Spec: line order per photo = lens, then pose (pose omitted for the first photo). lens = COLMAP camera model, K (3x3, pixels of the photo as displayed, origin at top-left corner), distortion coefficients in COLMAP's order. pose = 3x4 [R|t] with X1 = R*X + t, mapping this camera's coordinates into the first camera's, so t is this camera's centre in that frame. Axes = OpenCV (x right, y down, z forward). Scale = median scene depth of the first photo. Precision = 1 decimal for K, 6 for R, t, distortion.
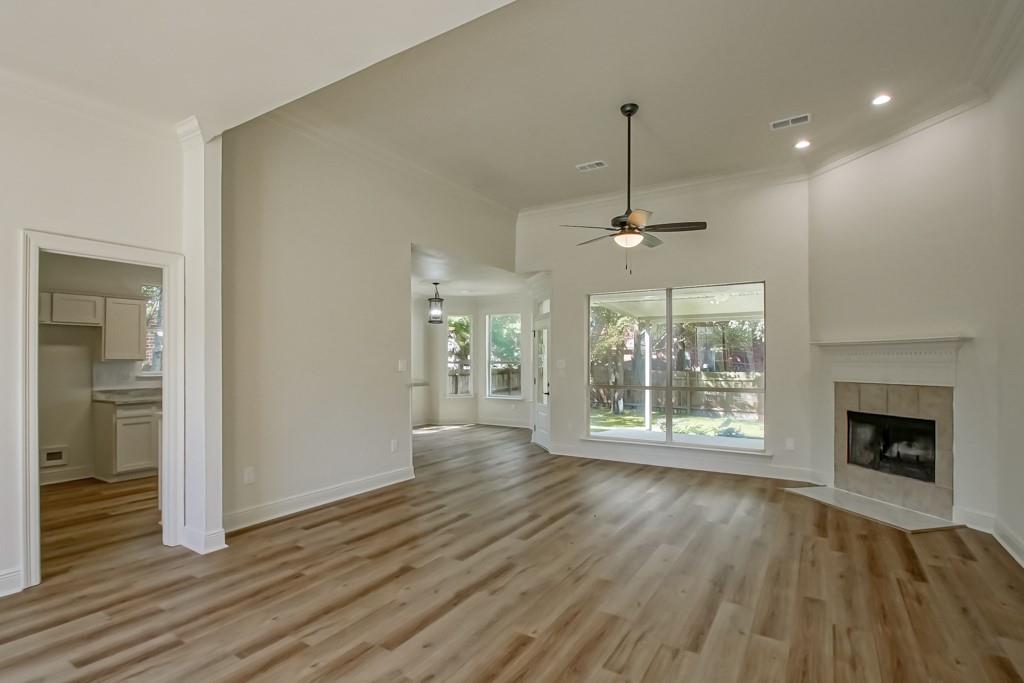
lens RADIAL K [[507.0, 0, 508.4], [0, 507.0, 342.9], [0, 0, 1]] dist [0.002854, -0.010770]
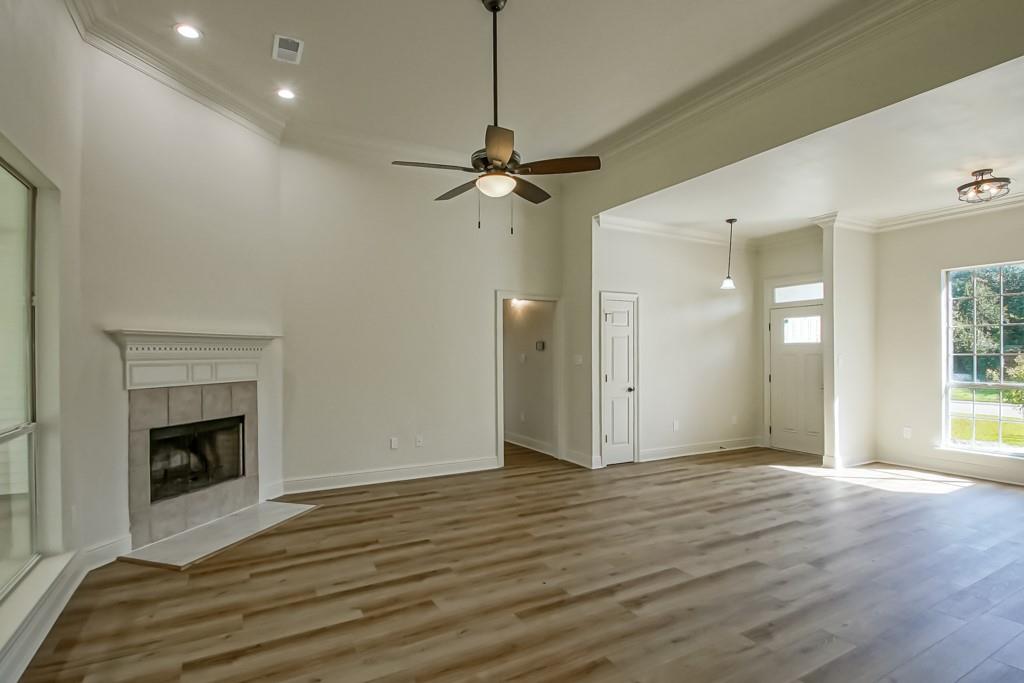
lens RADIAL K [[507.0, 0, 503.6], [0, 507.0, 352.3], [0, 0, 1]] dist [0.002854, -0.010770]
pose [[-0.866018, 0.006012, 0.499976, -0.168625], [-0.010519, 0.999487, -0.030238, 0.069298], [-0.499901, -0.031446, -0.865511, 2.172776]]
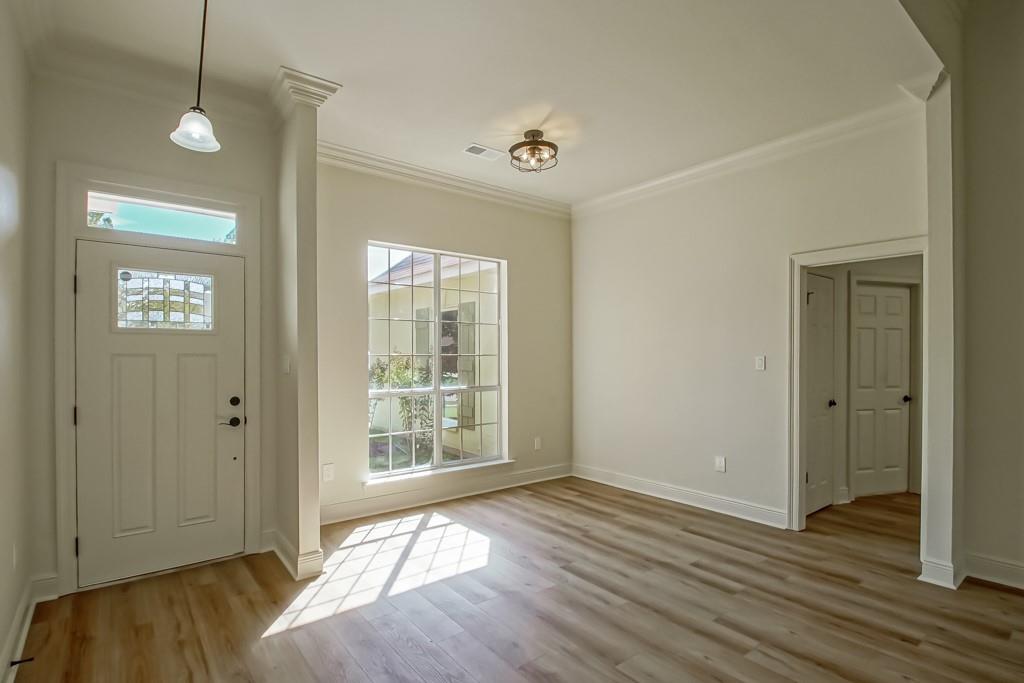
lens RADIAL K [[507.0, 0, 497.1], [0, 507.0, 359.9], [0, 0, 1]] dist [0.002854, -0.010770]
pose [[-0.345338, 0.008283, -0.938442, 0.482128], [0.024374, 0.999703, -0.000146, 0.026058], [0.938162, -0.022924, -0.345437, 0.671968]]
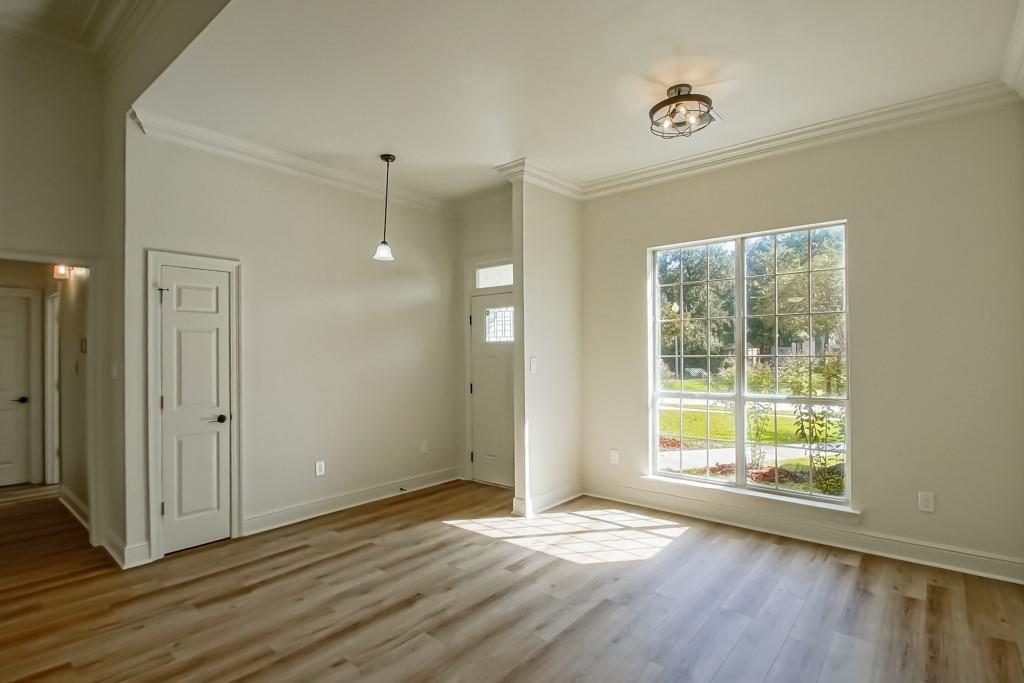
lens RADIAL K [[507.0, 0, 506.7], [0, 507.0, 351.2], [0, 0, 1]] dist [0.002854, -0.010770]
pose [[-0.988723, 0.008071, 0.149537, -0.432265], [0.003801, 0.999577, -0.028819, 0.029910], [-0.149707, -0.027926, -0.988336, 1.326317]]
